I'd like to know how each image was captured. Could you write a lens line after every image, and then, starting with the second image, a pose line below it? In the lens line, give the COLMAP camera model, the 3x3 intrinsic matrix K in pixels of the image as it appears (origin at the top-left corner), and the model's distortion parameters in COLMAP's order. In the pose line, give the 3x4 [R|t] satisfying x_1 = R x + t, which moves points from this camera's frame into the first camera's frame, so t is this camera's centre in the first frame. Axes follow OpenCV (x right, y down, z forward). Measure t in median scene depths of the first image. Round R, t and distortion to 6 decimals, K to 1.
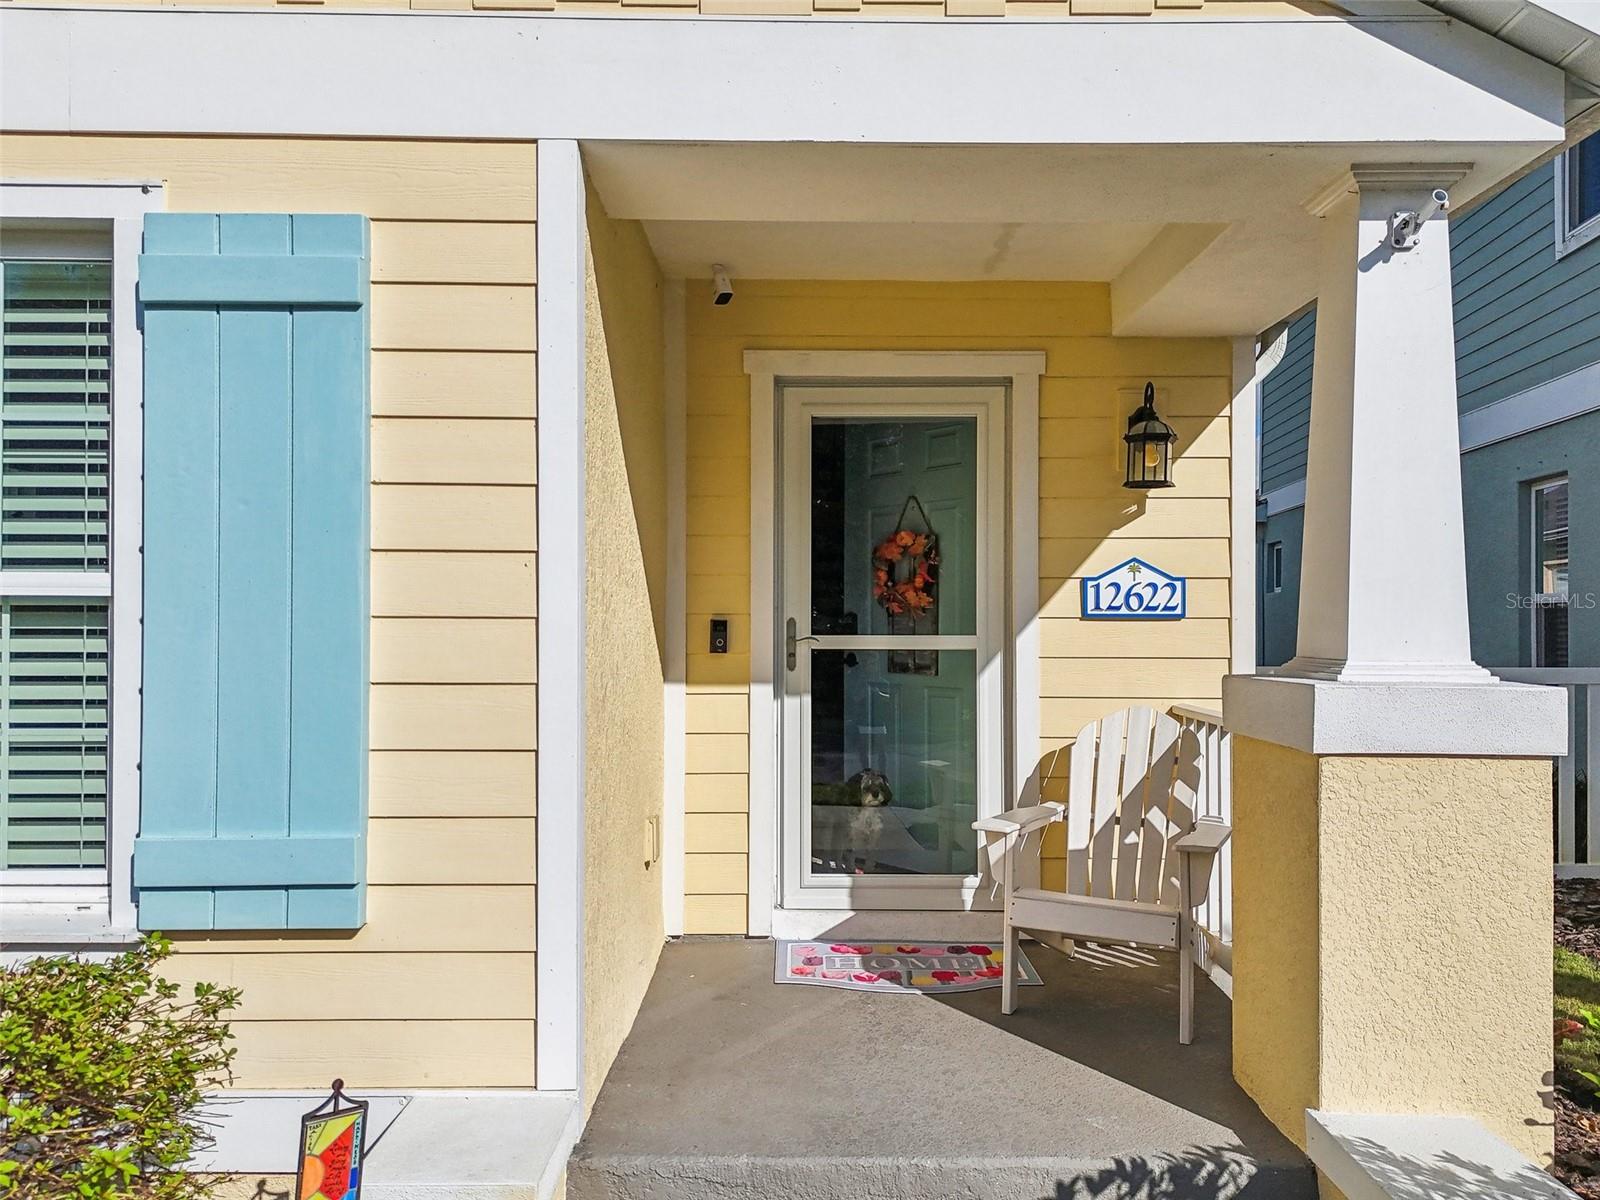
lens RADIAL K [[1203.0, 0, 800.0], [0, 1203.0, 600.0], [0, 0, 1]] dist [0.087386, -0.104390]
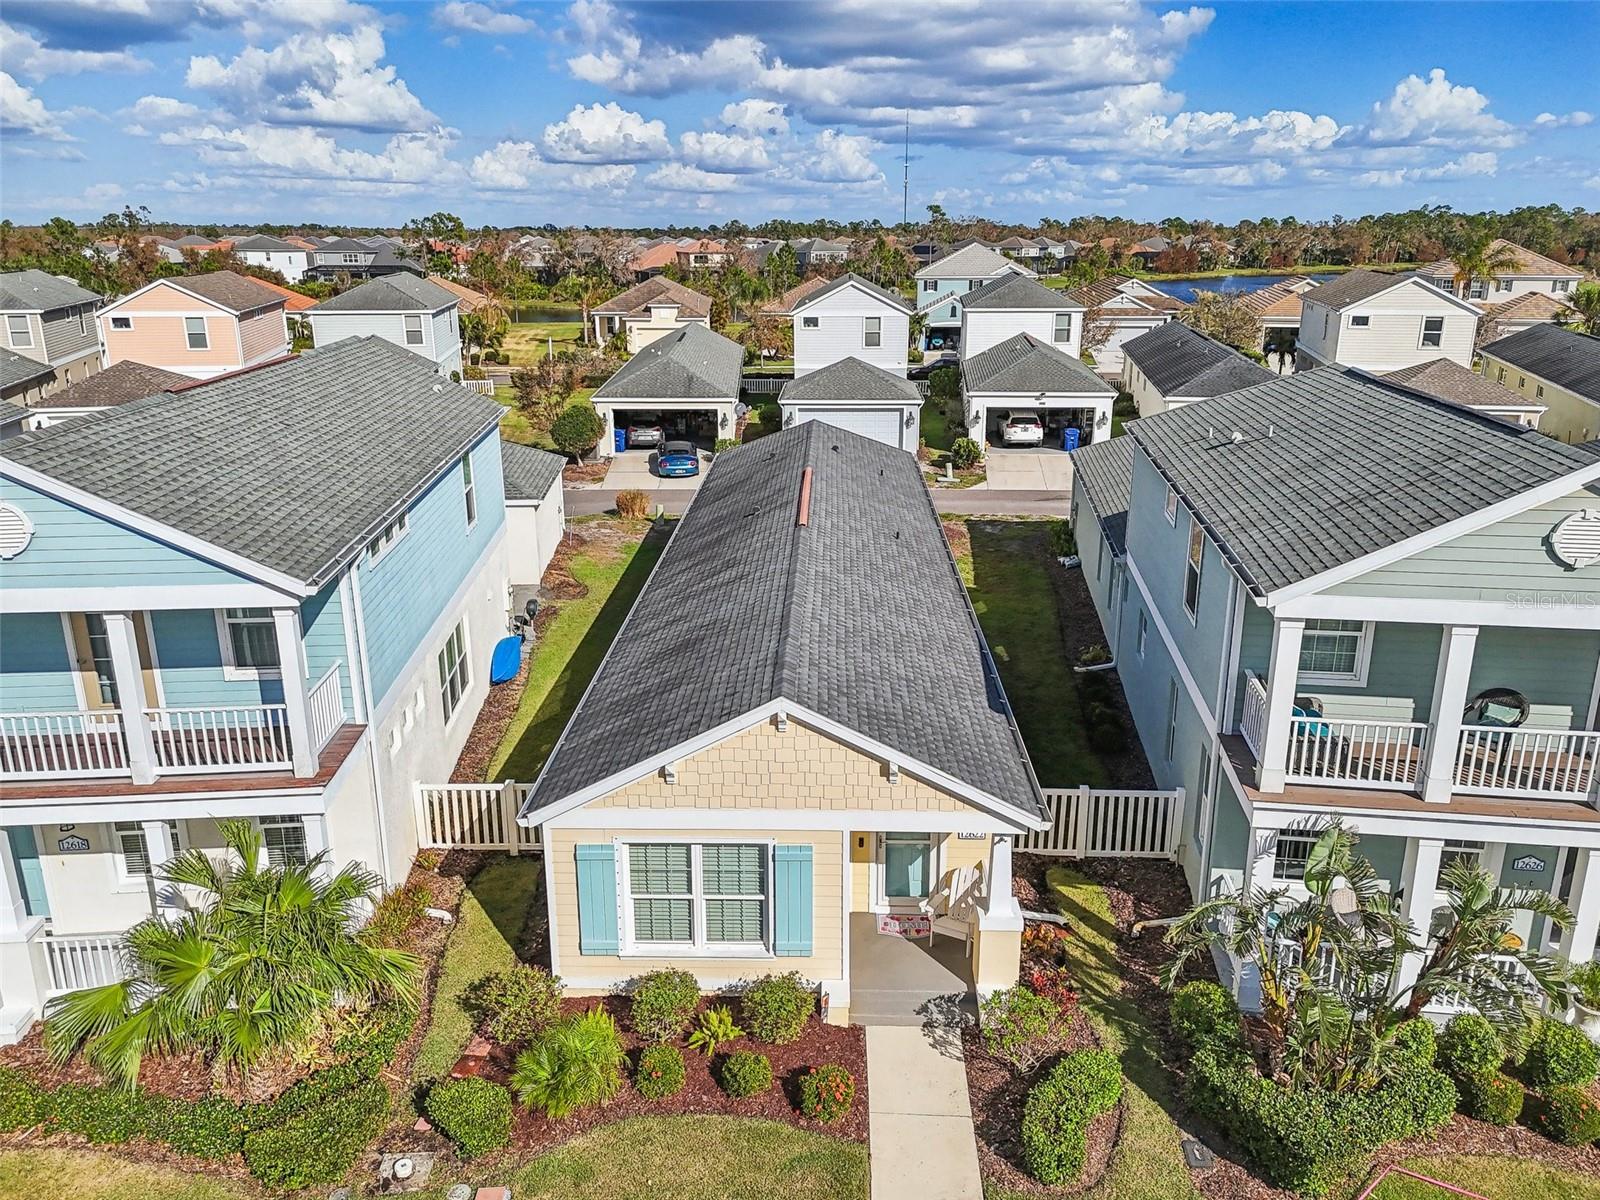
lens RADIAL K [[1203.0, 0, 800.0], [0, 1203.0, 600.0], [0, 0, 1]] dist [0.087386, -0.104390]
pose [[0.999585, -0.001743, -0.028761, -0.150019], [0.010590, 0.950533, 0.310444, -1.874339], [0.026798, -0.310620, 0.950156, -2.367486]]
